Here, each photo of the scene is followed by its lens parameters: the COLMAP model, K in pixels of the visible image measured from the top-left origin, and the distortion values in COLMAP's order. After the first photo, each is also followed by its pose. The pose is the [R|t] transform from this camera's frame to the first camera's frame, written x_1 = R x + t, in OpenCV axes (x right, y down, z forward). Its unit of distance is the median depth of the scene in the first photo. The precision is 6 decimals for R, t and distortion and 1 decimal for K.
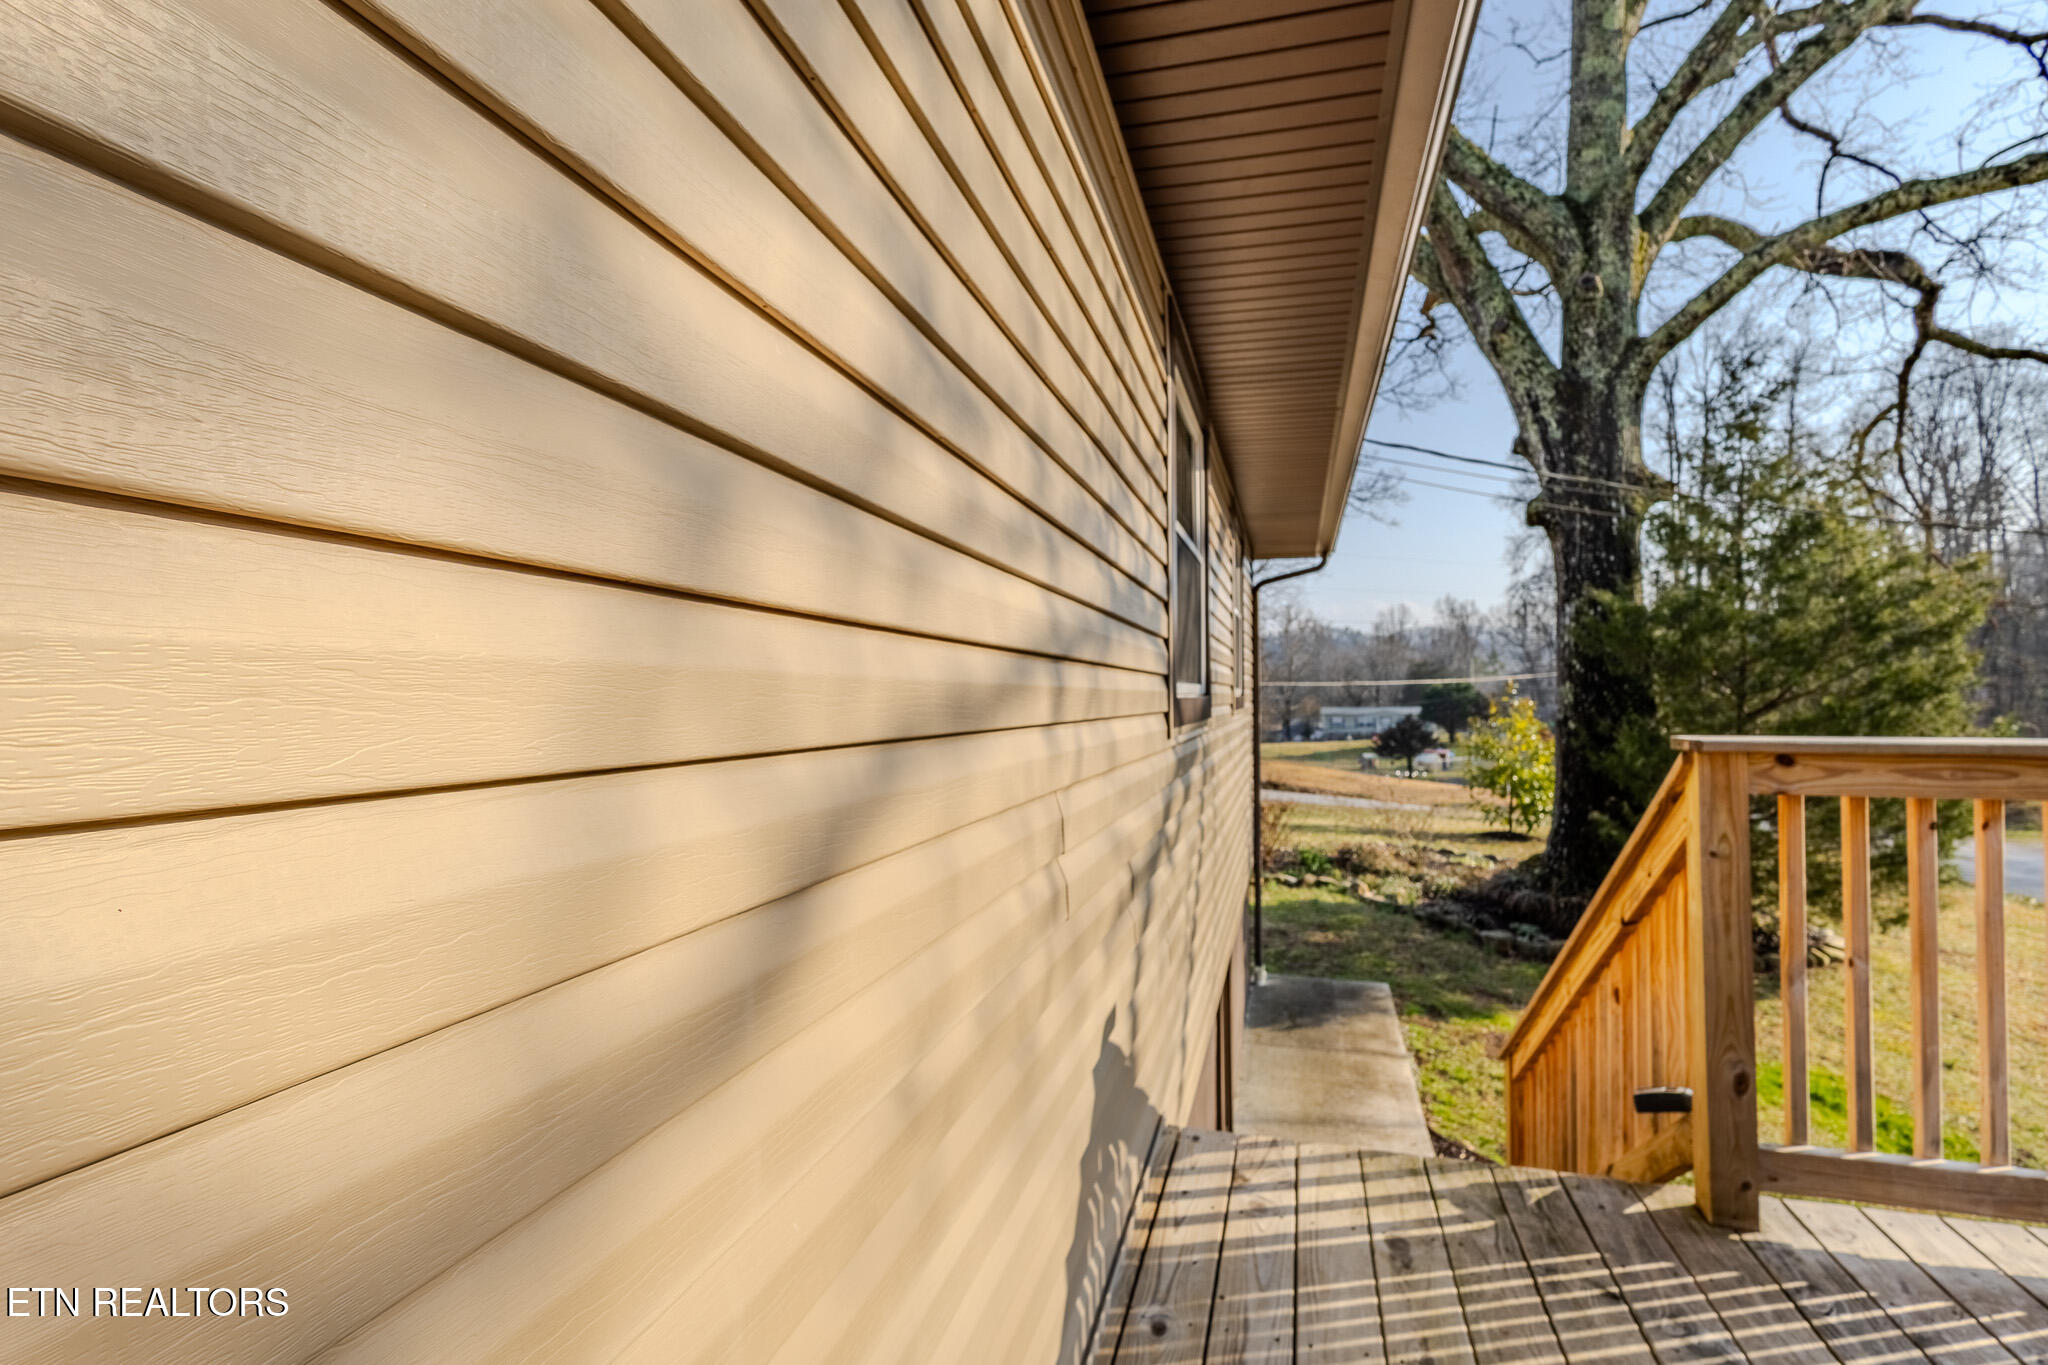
lens RADIAL K [[959.6, 0, 1029.4], [0, 959.6, 673.9], [0, 0, 1]] dist [-0.013128, -0.000668]
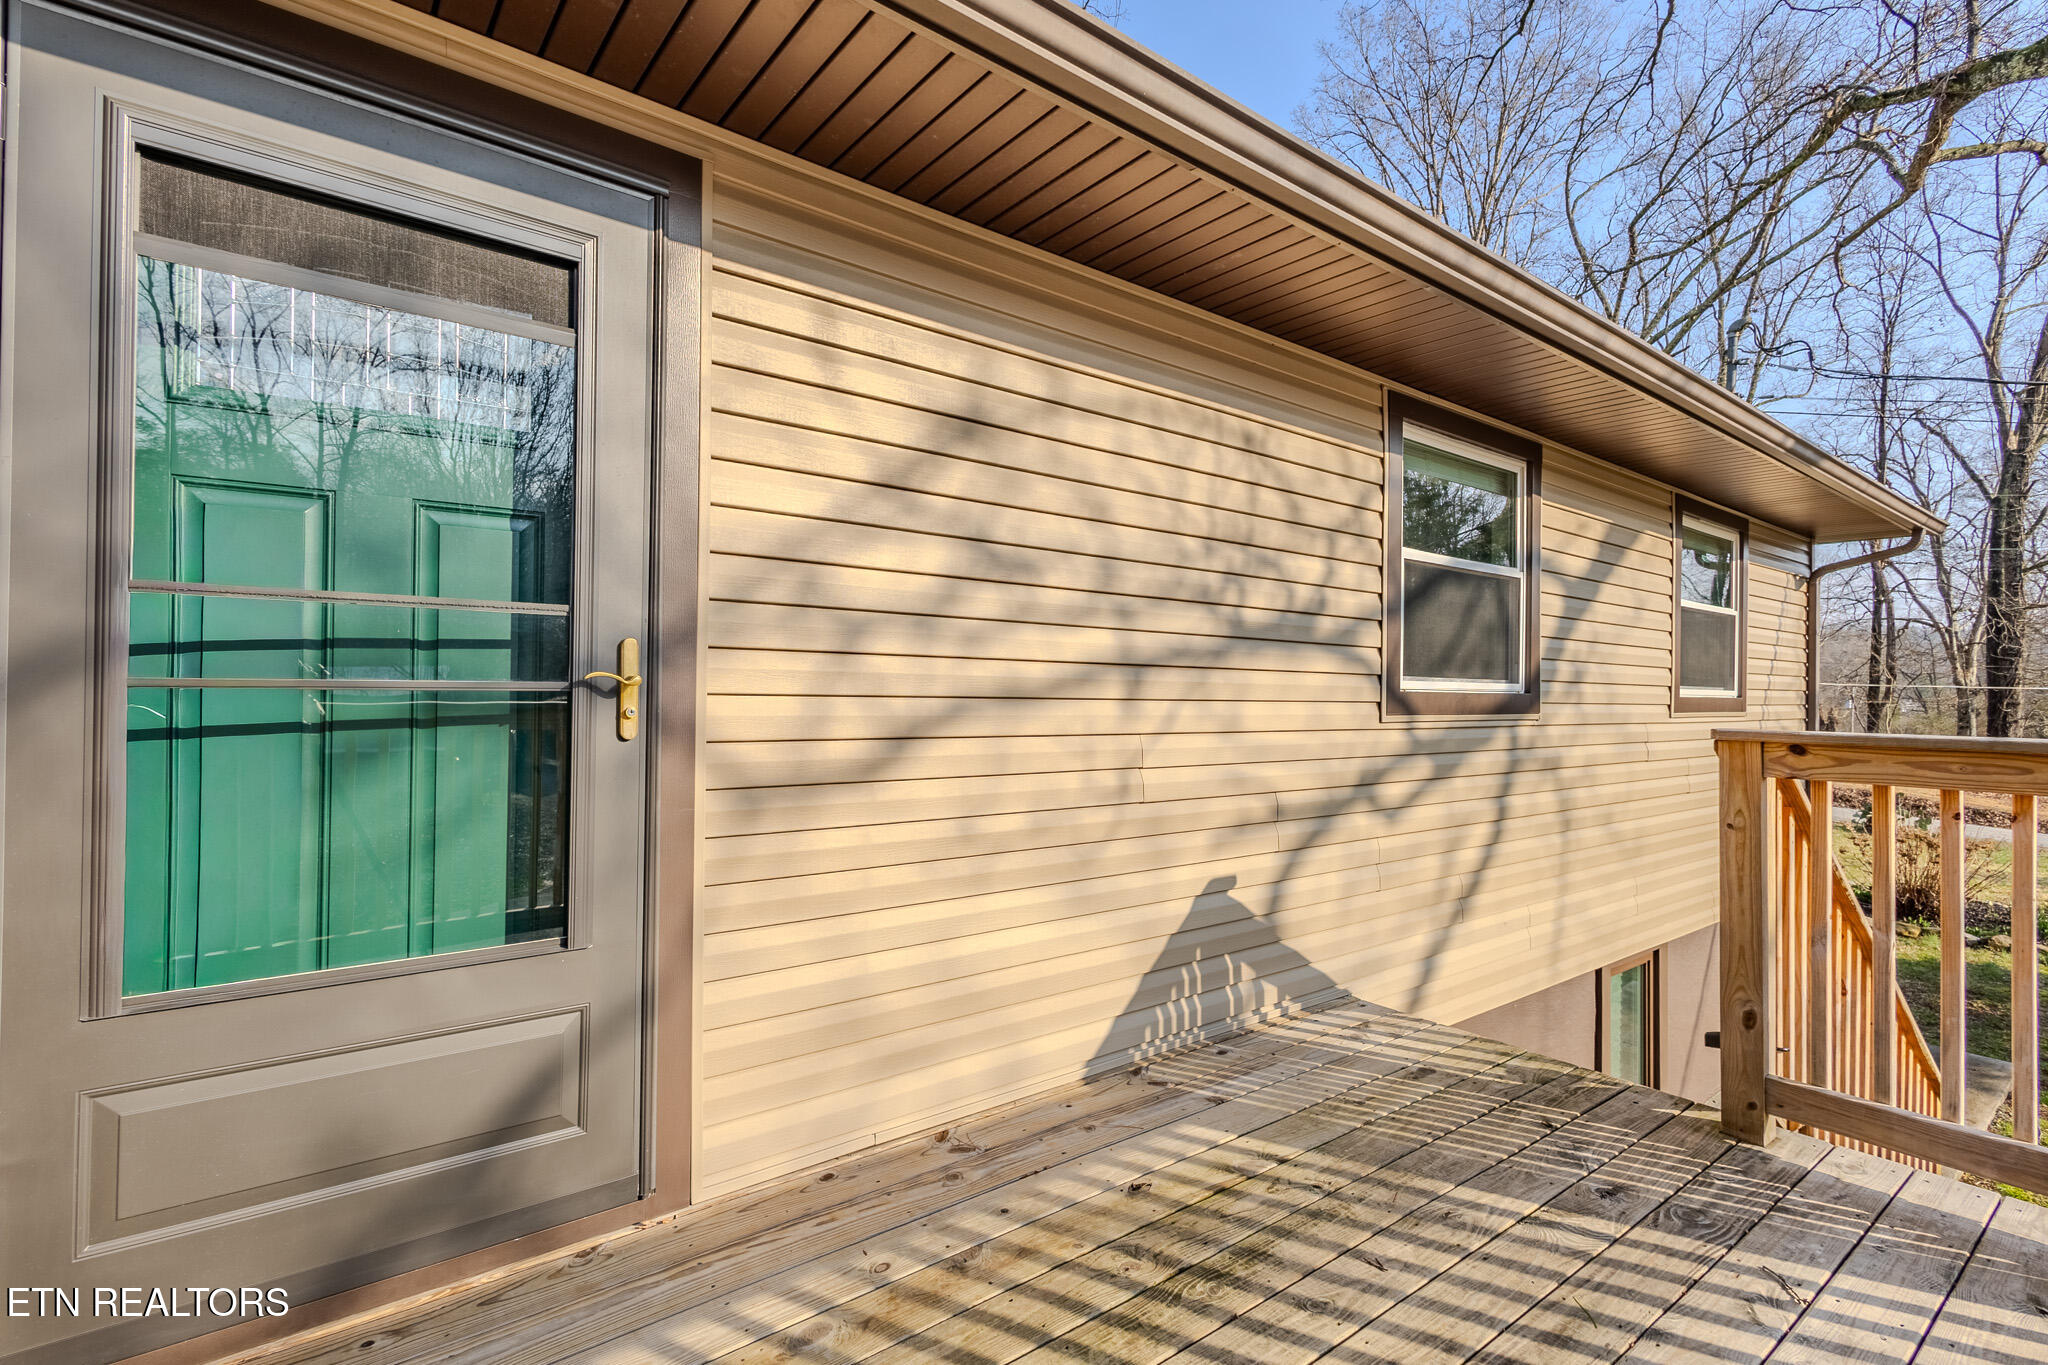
lens RADIAL K [[959.6, 0, 1022.6], [0, 959.6, 681.0], [0, 0, 1]] dist [-0.013128, -0.000668]
pose [[0.800504, 0.007509, -0.599281, 0.755318], [-0.001787, 0.999947, 0.010142, -0.003283], [0.599325, -0.007047, 0.800475, -0.512679]]
